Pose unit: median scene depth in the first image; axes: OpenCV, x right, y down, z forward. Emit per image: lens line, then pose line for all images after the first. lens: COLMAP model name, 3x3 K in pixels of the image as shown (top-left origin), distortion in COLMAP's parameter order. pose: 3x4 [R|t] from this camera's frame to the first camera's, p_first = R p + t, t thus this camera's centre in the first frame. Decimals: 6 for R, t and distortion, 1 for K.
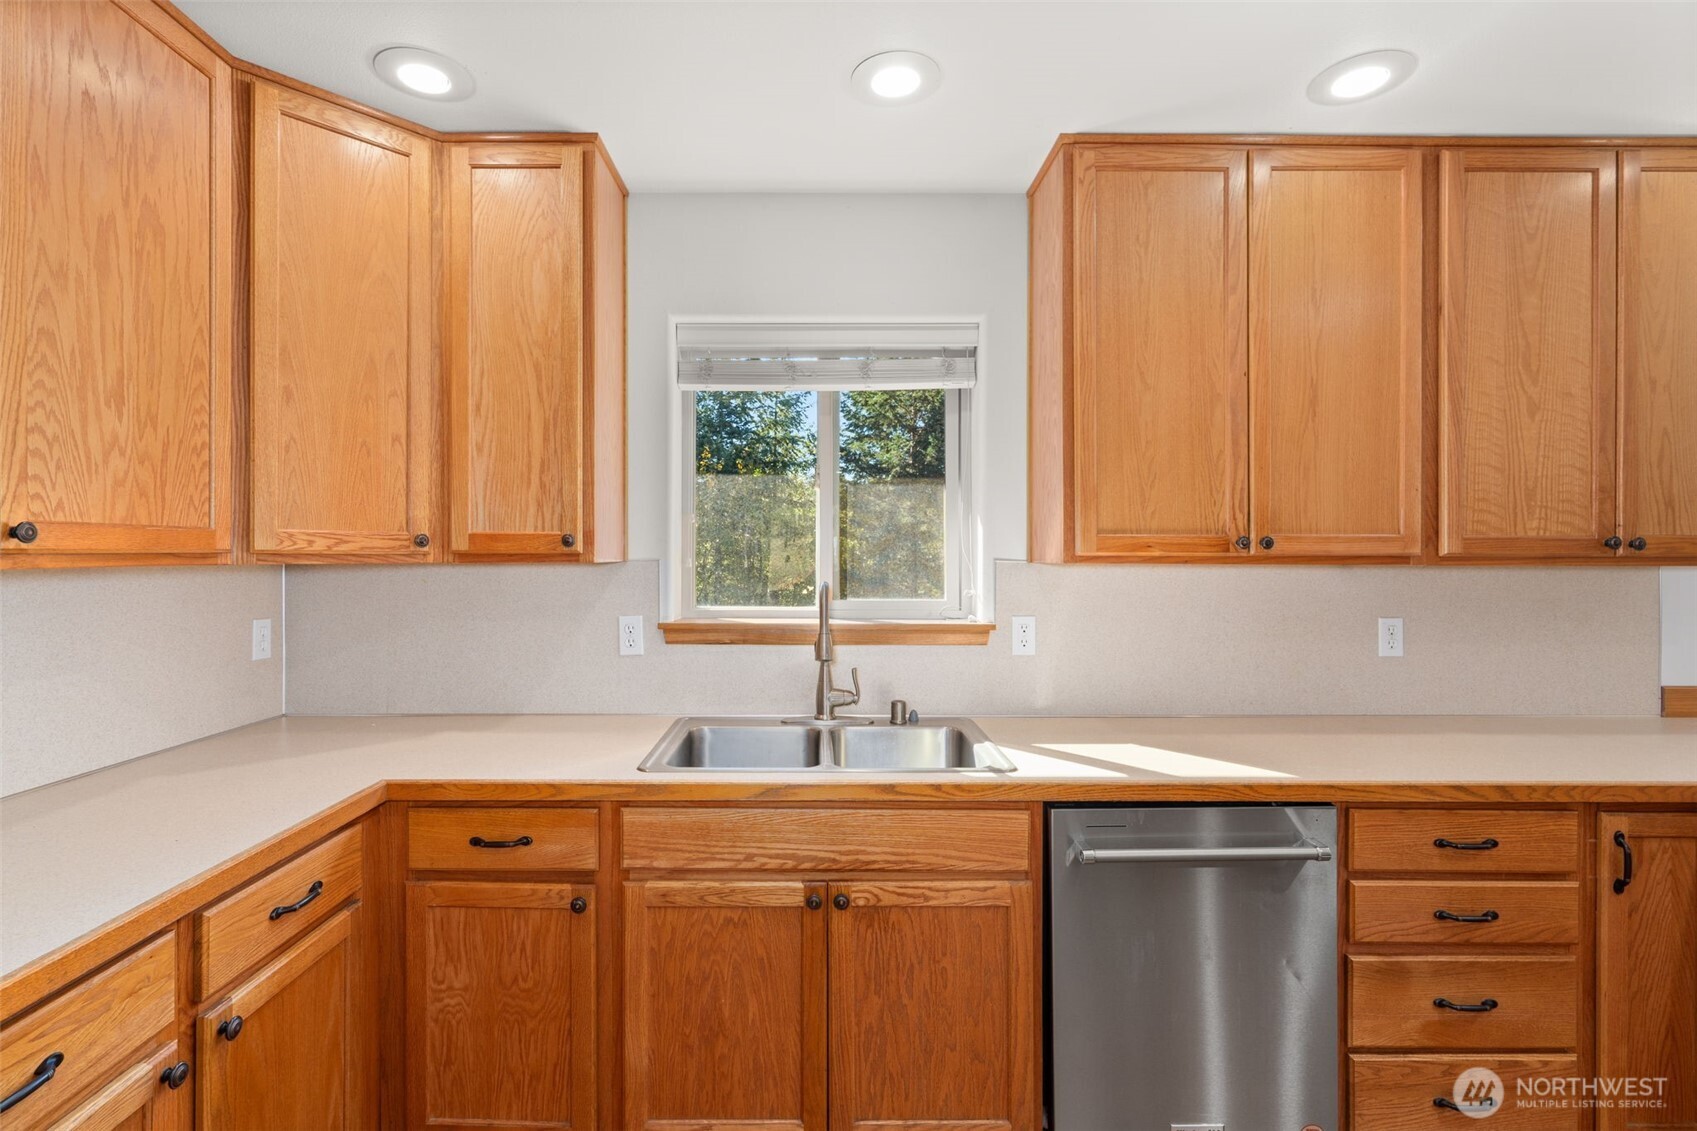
lens RADIAL K [[774.1, 0, 844.8], [0, 774.1, 565.5], [0, 0, 1]] dist [0.004034, 0.000796]
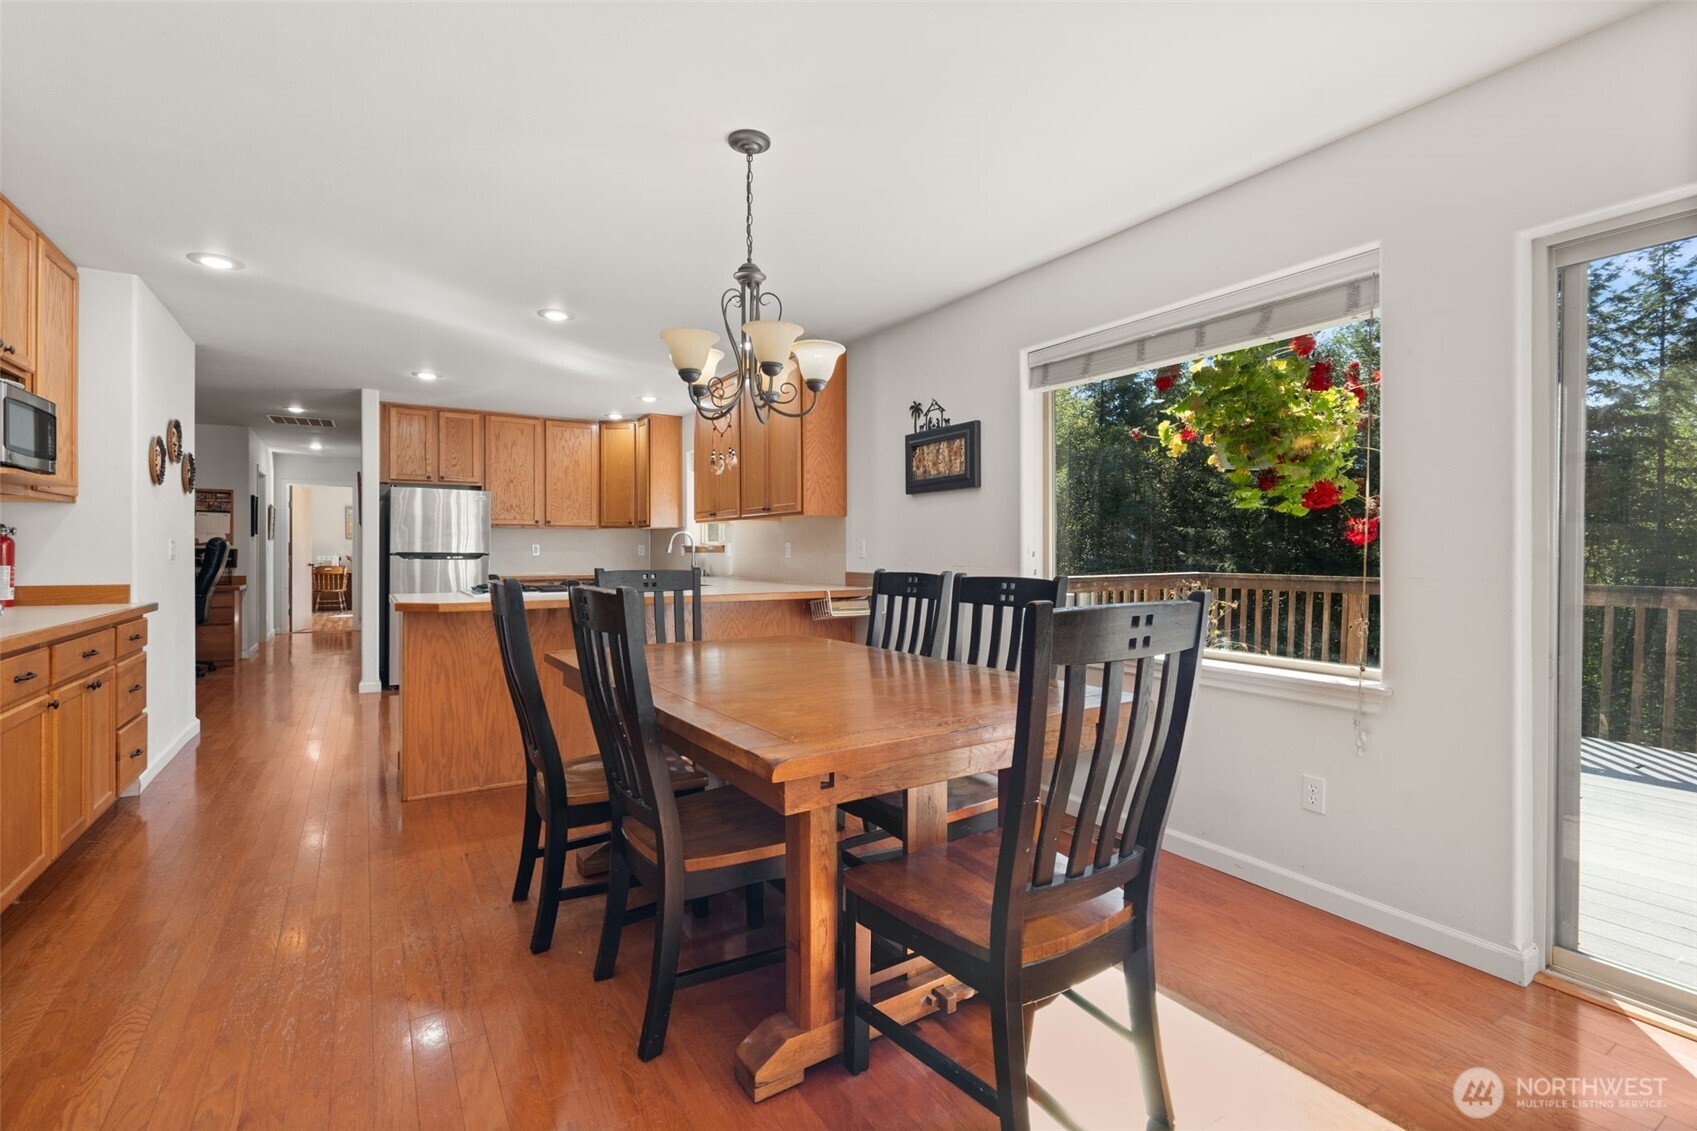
lens RADIAL K [[774.1, 0, 849.1], [0, 774.1, 555.9], [0, 0, 1]] dist [0.004034, 0.000796]
pose [[0.547597, 0.011236, -0.836667, 4.591193], [-0.001749, 0.999923, 0.012283, 0.125616], [0.836741, -0.005263, 0.547574, -0.352553]]
